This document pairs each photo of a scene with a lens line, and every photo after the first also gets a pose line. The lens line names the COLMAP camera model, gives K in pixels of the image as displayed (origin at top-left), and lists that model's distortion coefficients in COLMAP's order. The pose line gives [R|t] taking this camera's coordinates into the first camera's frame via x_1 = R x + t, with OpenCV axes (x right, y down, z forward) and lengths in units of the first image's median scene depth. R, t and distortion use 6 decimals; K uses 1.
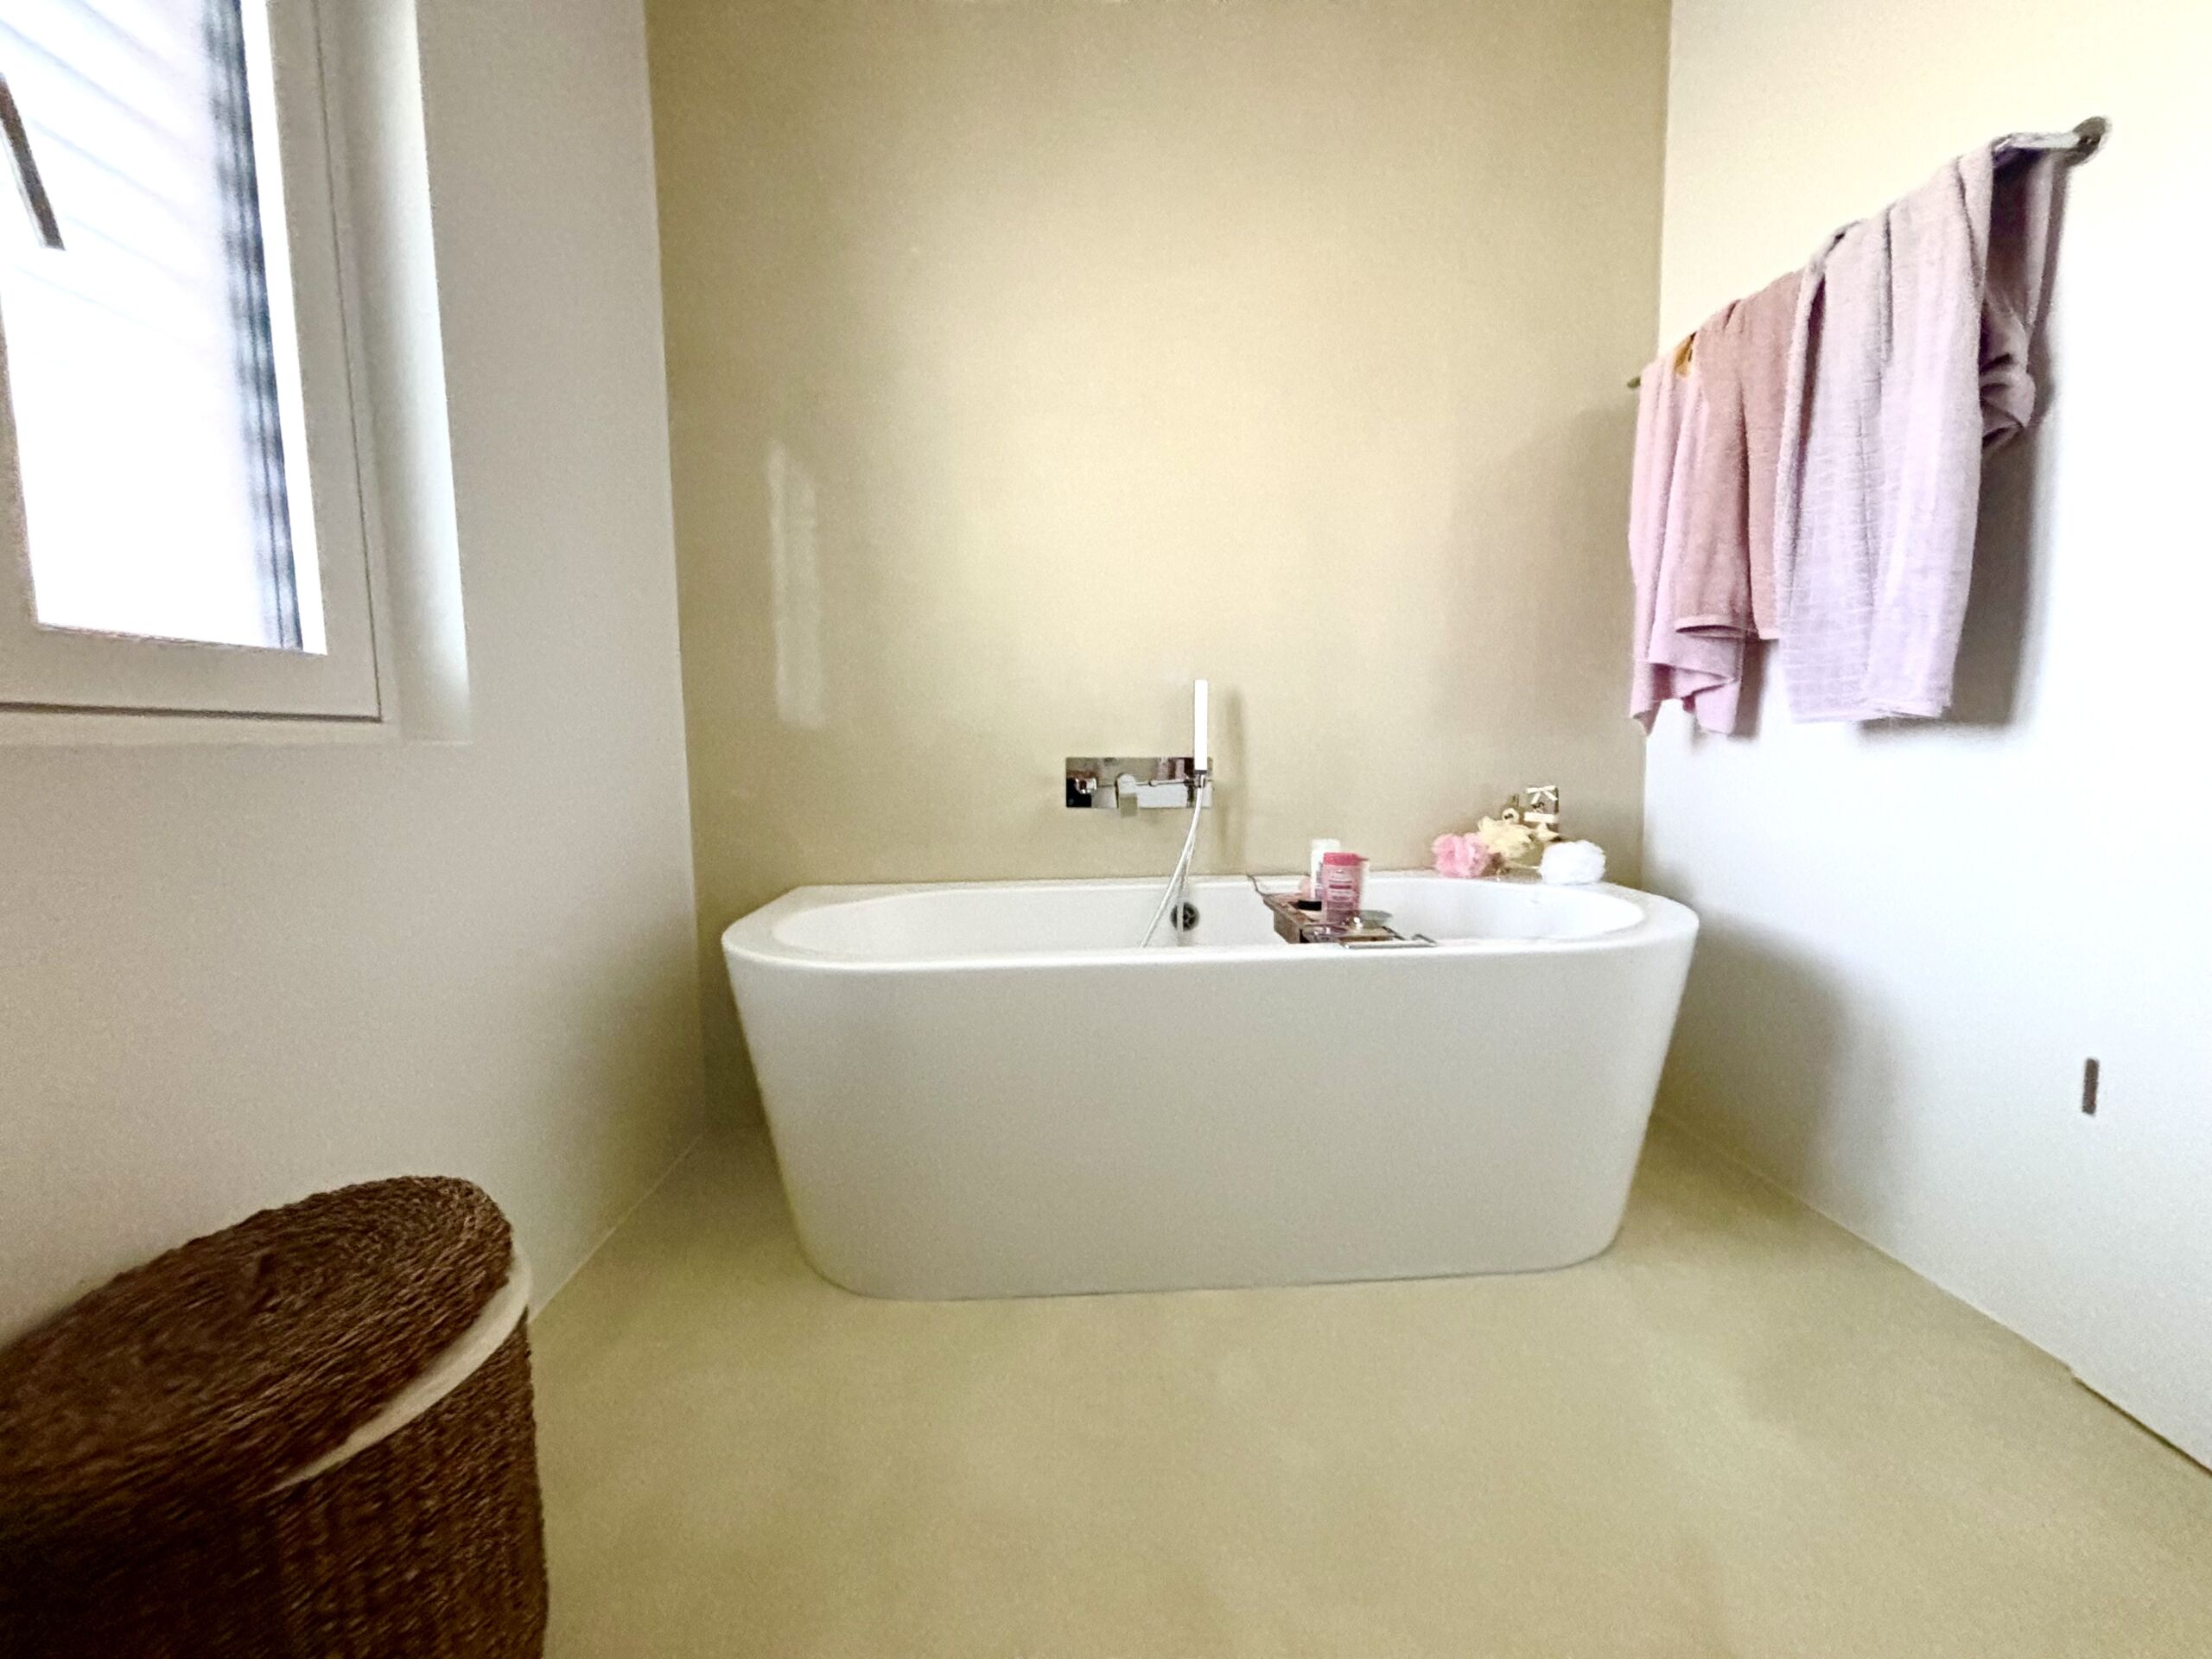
lens RADIAL K [[895.2, 0, 1106.0], [0, 895.2, 829.5], [0, 0, 1]] dist [-0.009559, 0.000087]
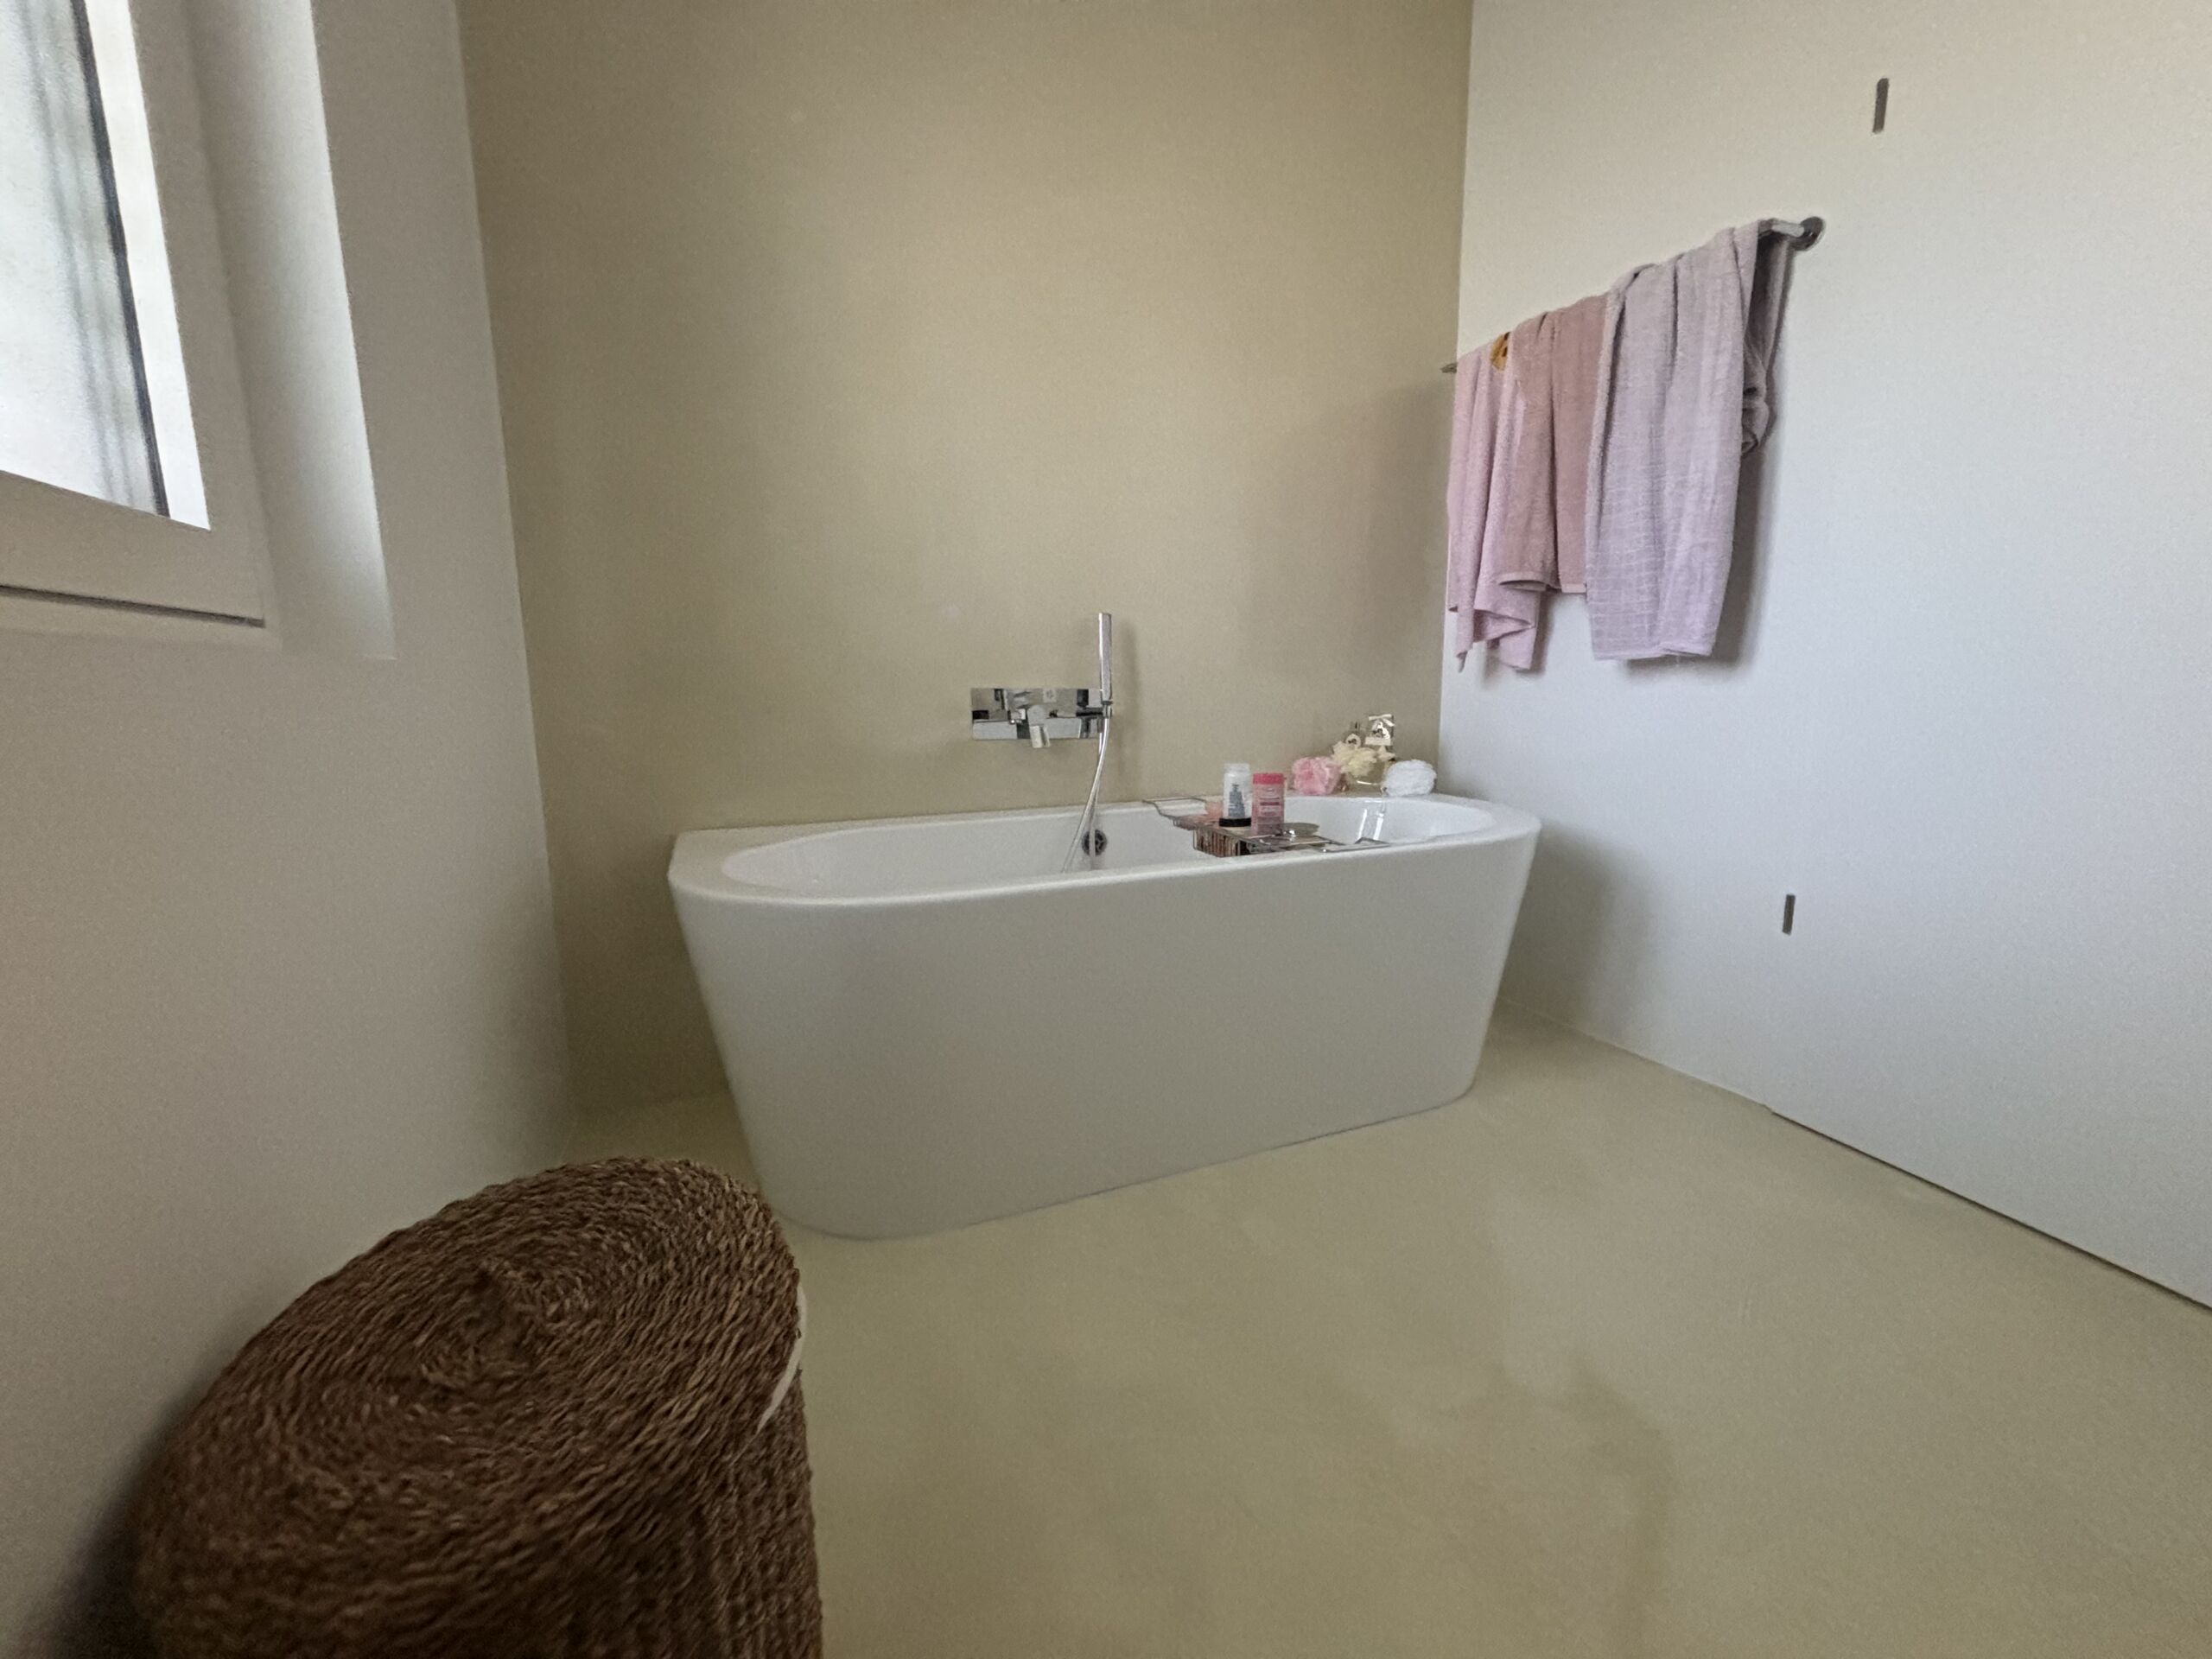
lens RADIAL K [[895.2, 0, 1106.0], [0, 895.2, 829.5], [0, 0, 1]] dist [-0.009559, 0.000087]
pose [[0.937974, -0.050669, 0.342983, -0.300610], [0.029392, 0.997323, 0.066955, 0.015269], [-0.345458, -0.052721, 0.936952, 0.021010]]
